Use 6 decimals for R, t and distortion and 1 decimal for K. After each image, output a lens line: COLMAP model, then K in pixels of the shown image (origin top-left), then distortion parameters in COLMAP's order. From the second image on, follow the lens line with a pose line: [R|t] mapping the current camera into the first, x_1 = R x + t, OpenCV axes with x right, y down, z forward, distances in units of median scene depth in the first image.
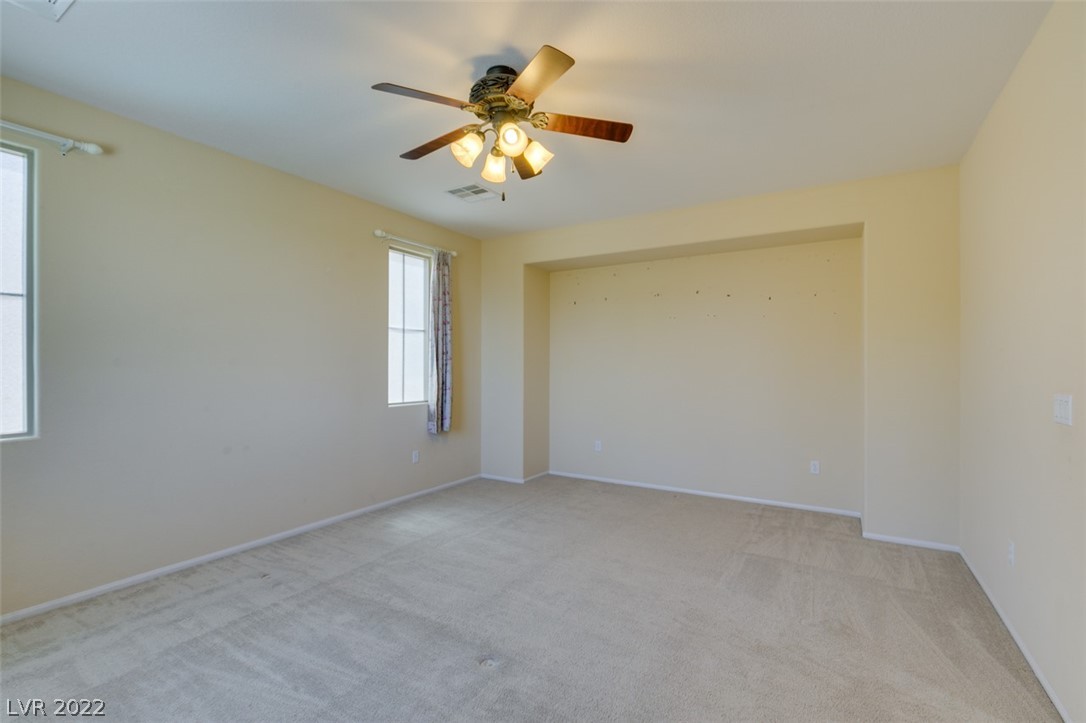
lens RADIAL K [[486.6, 0, 543.2], [0, 486.6, 360.3], [0, 0, 1]] dist [0.005984, -0.001050]
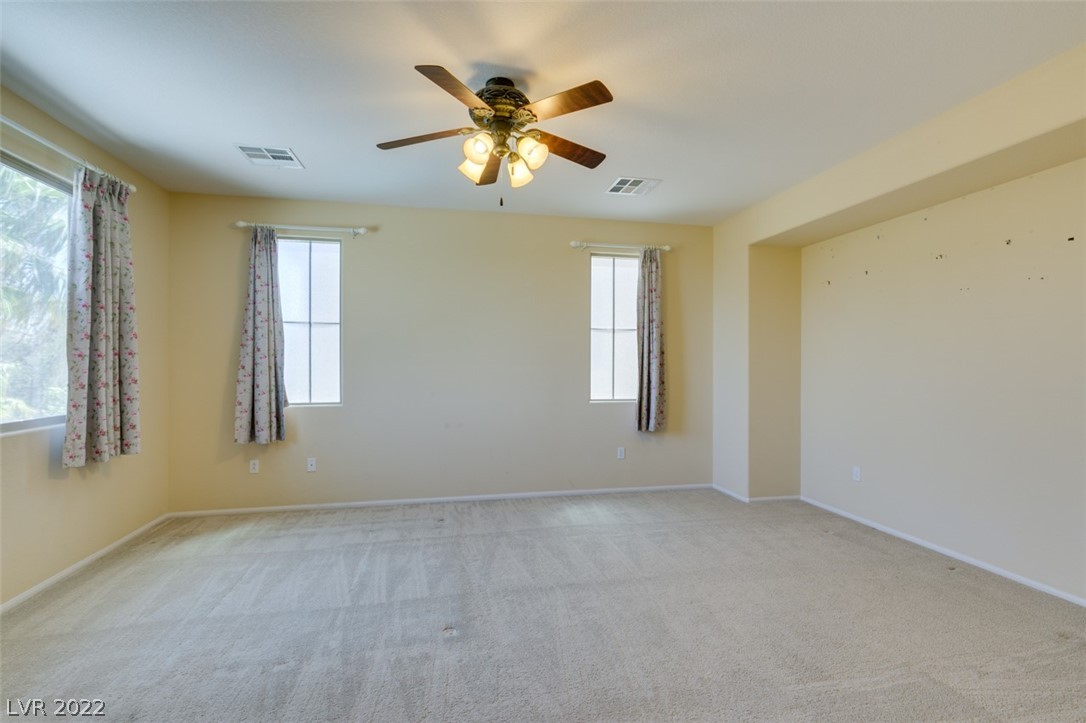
lens RADIAL K [[486.6, 0, 541.6], [0, 486.6, 361.6], [0, 0, 1]] dist [0.005984, -0.001050]
pose [[0.692394, -0.004115, -0.721508, 0.449511], [0.006303, 0.999980, 0.000345, 0.004402], [0.721492, -0.004786, 0.692406, 0.207531]]
